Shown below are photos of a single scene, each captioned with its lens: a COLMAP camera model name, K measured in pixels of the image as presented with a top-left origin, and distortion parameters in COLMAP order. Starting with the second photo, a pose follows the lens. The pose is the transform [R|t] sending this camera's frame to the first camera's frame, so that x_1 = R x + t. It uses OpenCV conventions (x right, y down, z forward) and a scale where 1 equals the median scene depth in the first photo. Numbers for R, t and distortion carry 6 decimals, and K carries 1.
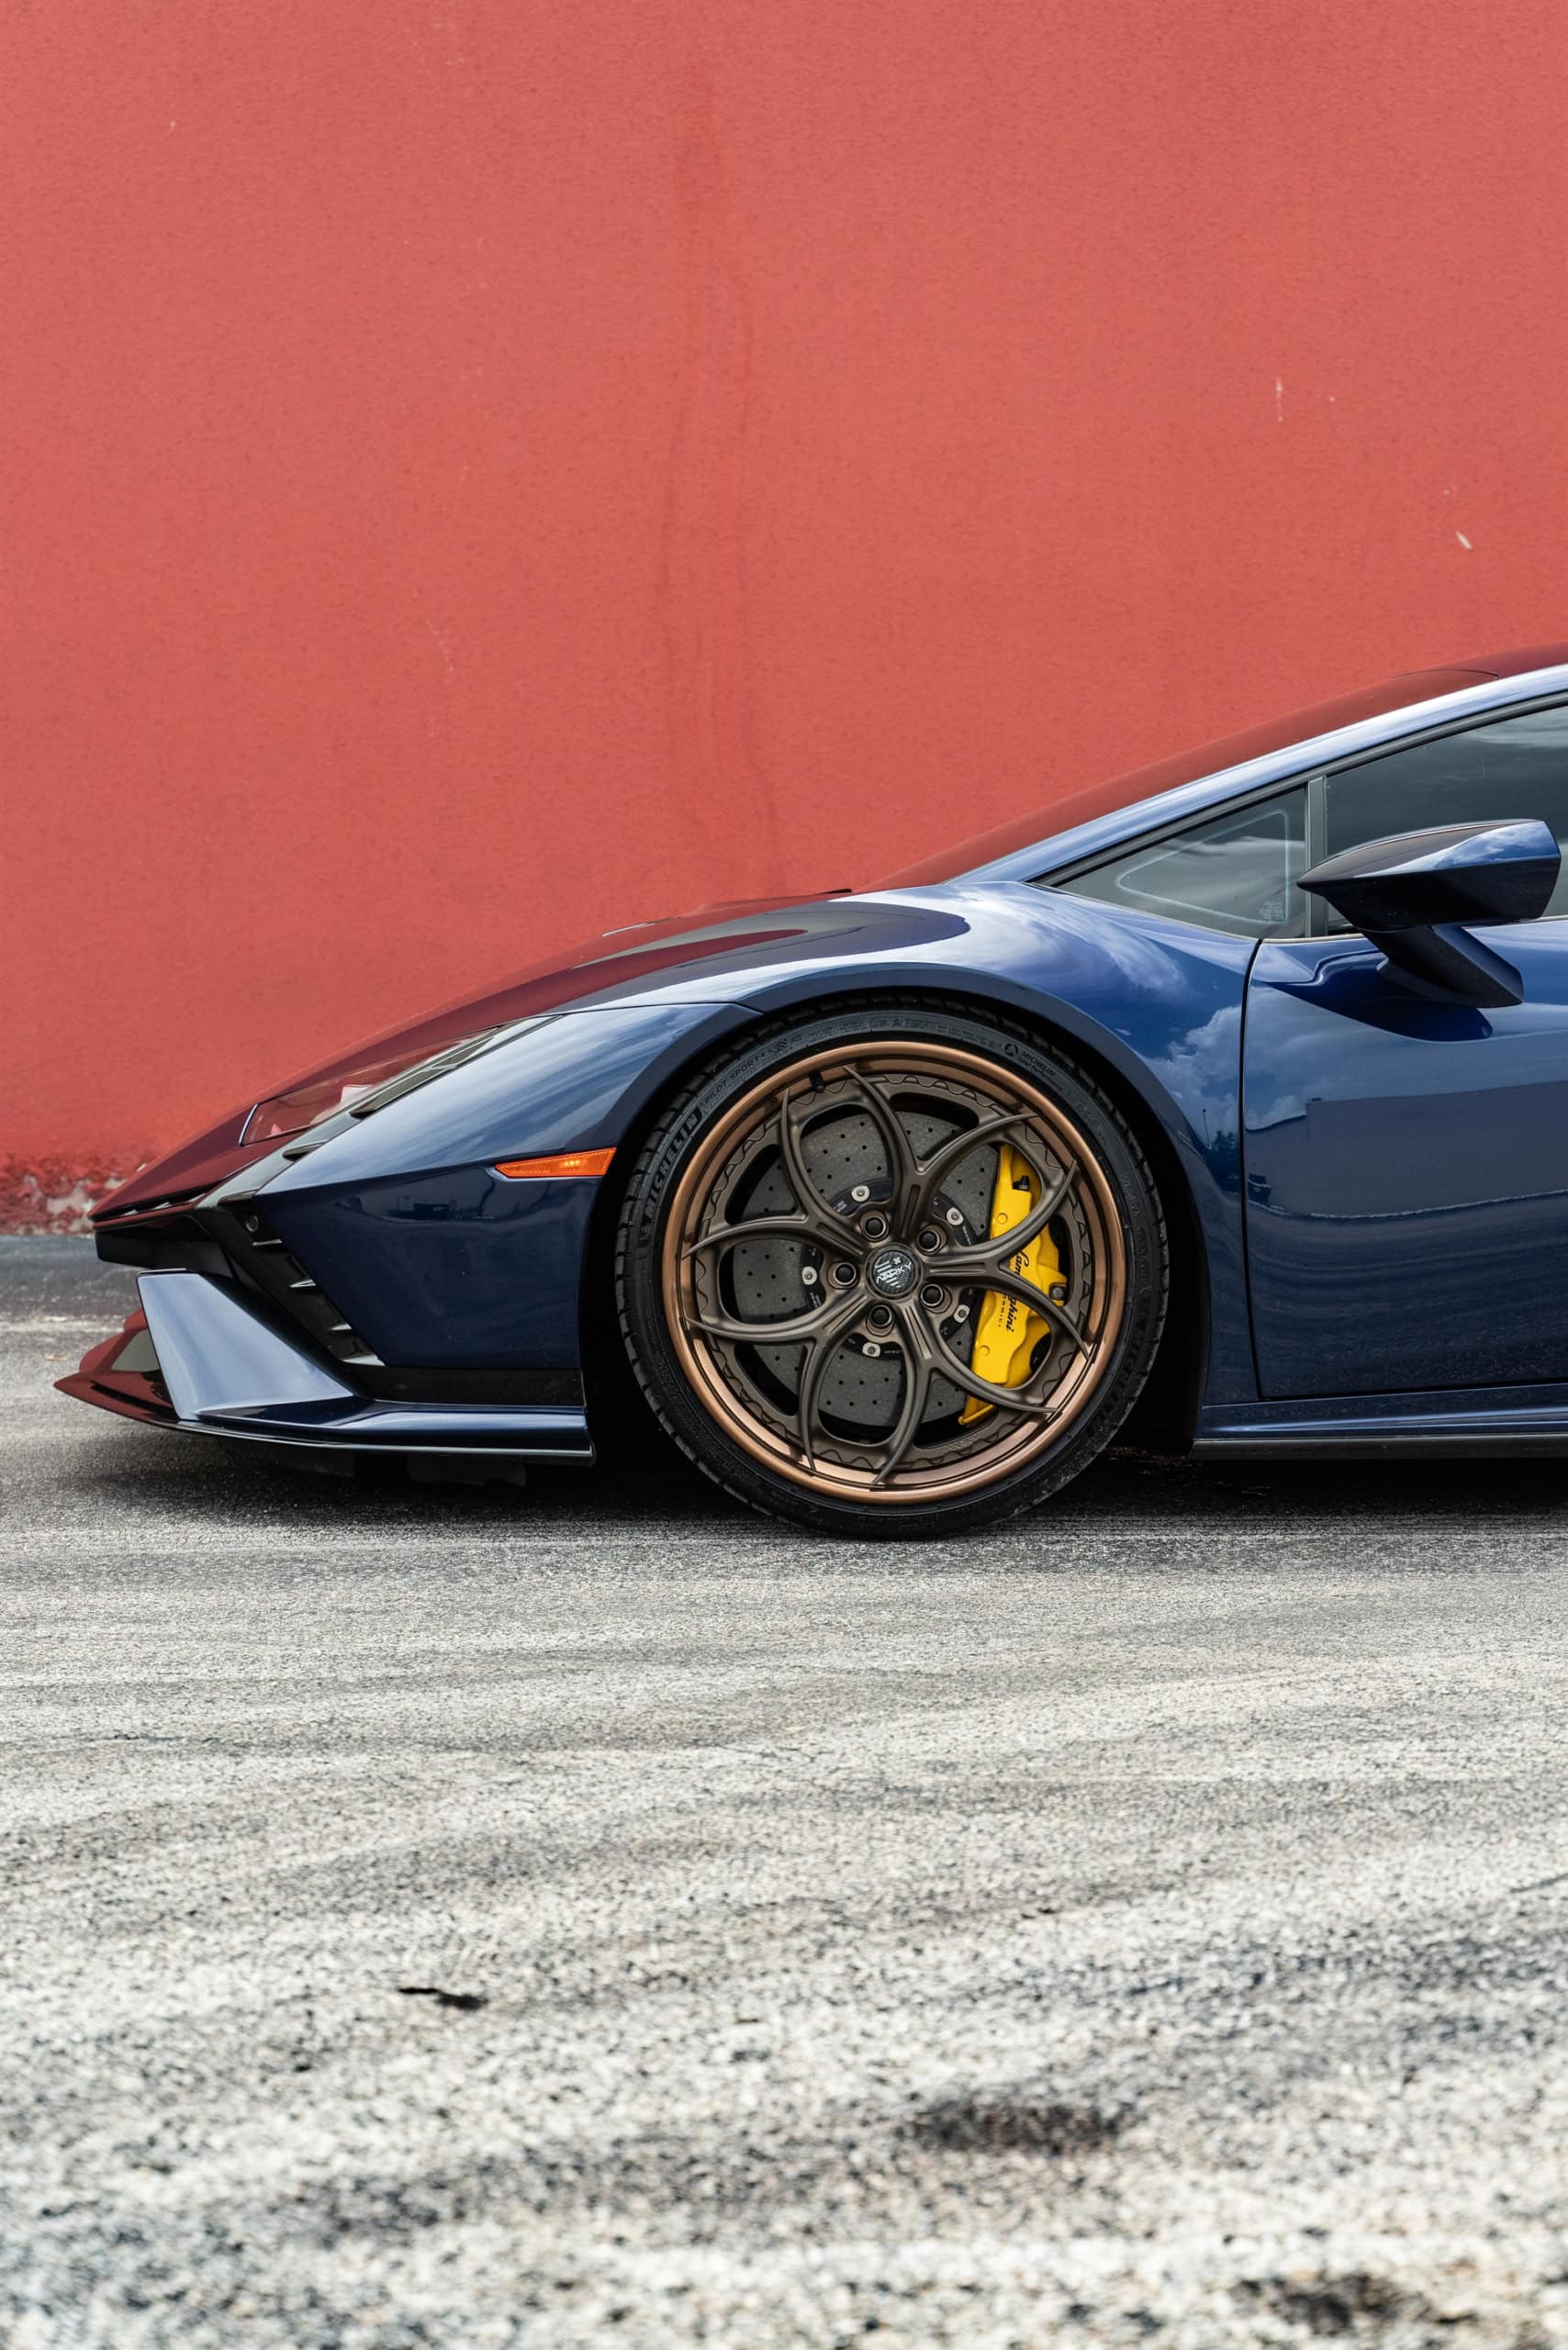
lens RADIAL K [[3583.8, 0, 782.5], [0, 3583.8, 1174.7], [0, 0, 1]] dist [-0.004021, 0.035067]
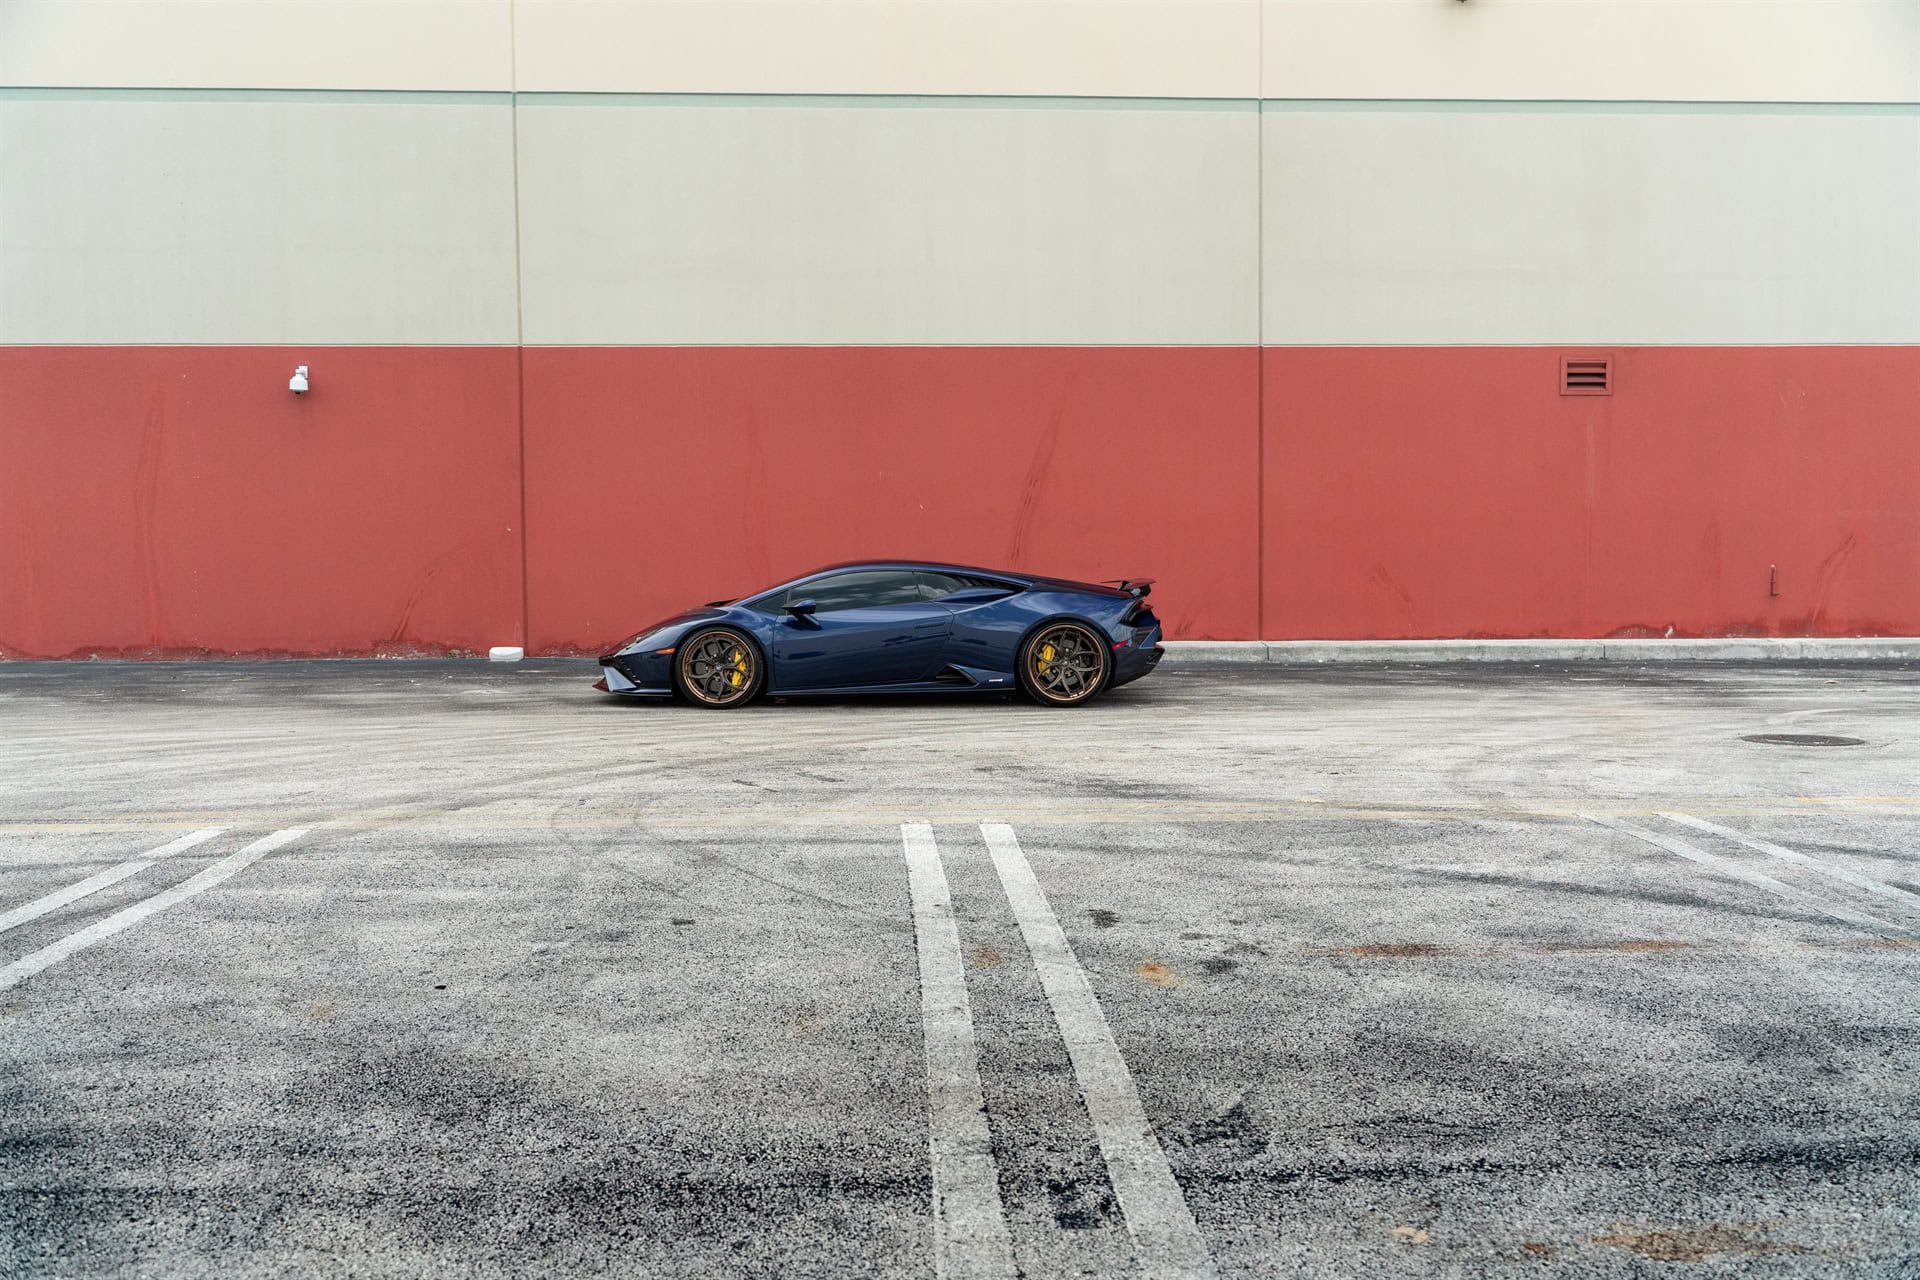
lens RADIAL K [[1453.9, 0, 951.7], [0, 1453.9, 646.8], [0, 0, 1]] dist [-0.005563, -0.003400]
pose [[0.999946, 0.002781, -0.010047, 0.469080], [-0.002658, 0.999922, 0.012219, -0.042808], [0.010080, -0.012192, 0.999875, -1.580000]]
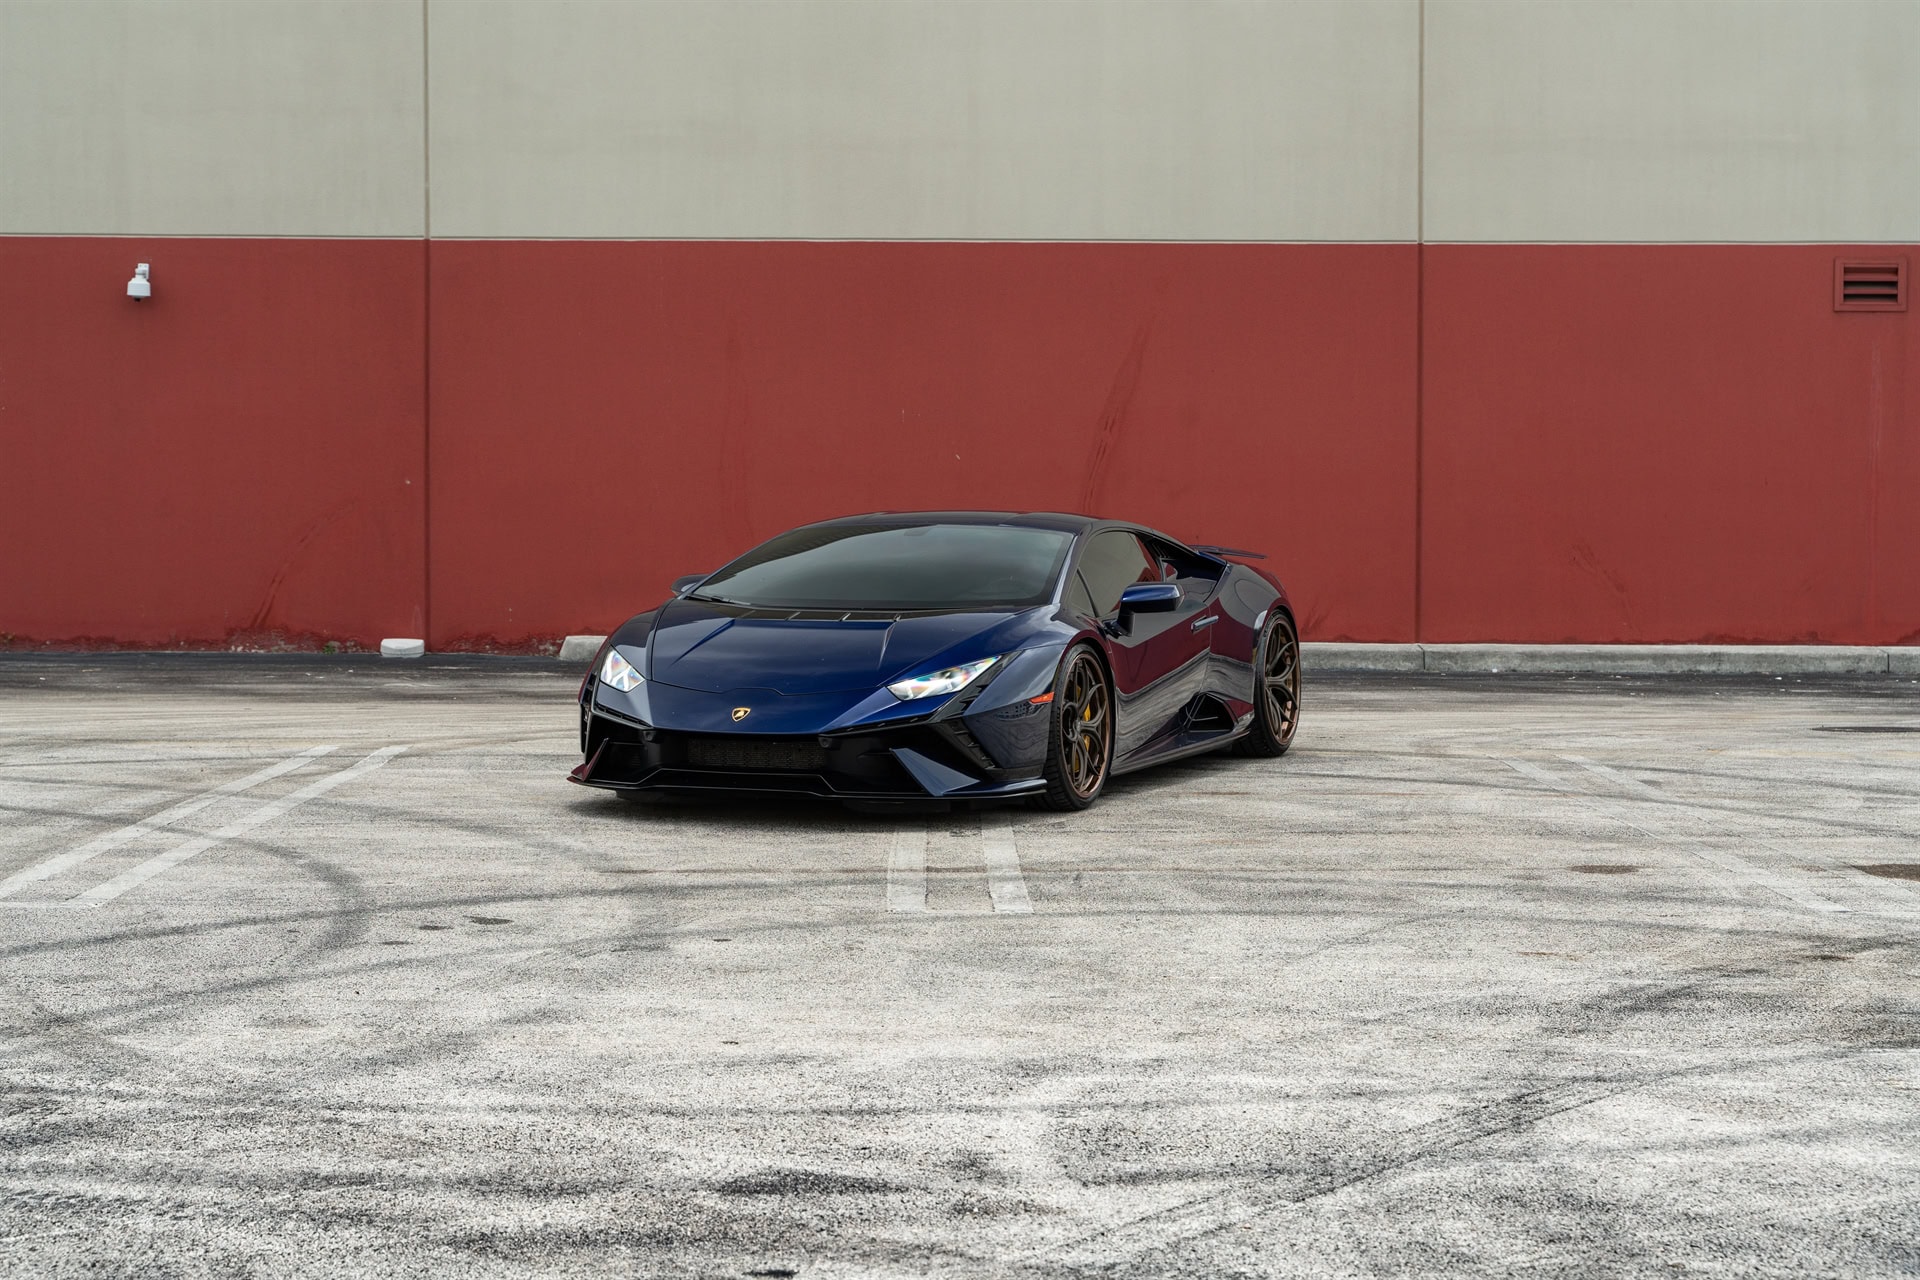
lens RADIAL K [[2928.0, 0, 962.8], [0, 2928.0, 668.3], [0, 0, 1]] dist [-0.004021, 0.035067]
pose [[0.998887, 0.014667, -0.044828, 0.614460], [-0.014643, 0.999892, 0.000862, 0.039392], [0.044835, -0.000205, 0.998994, -3.368795]]
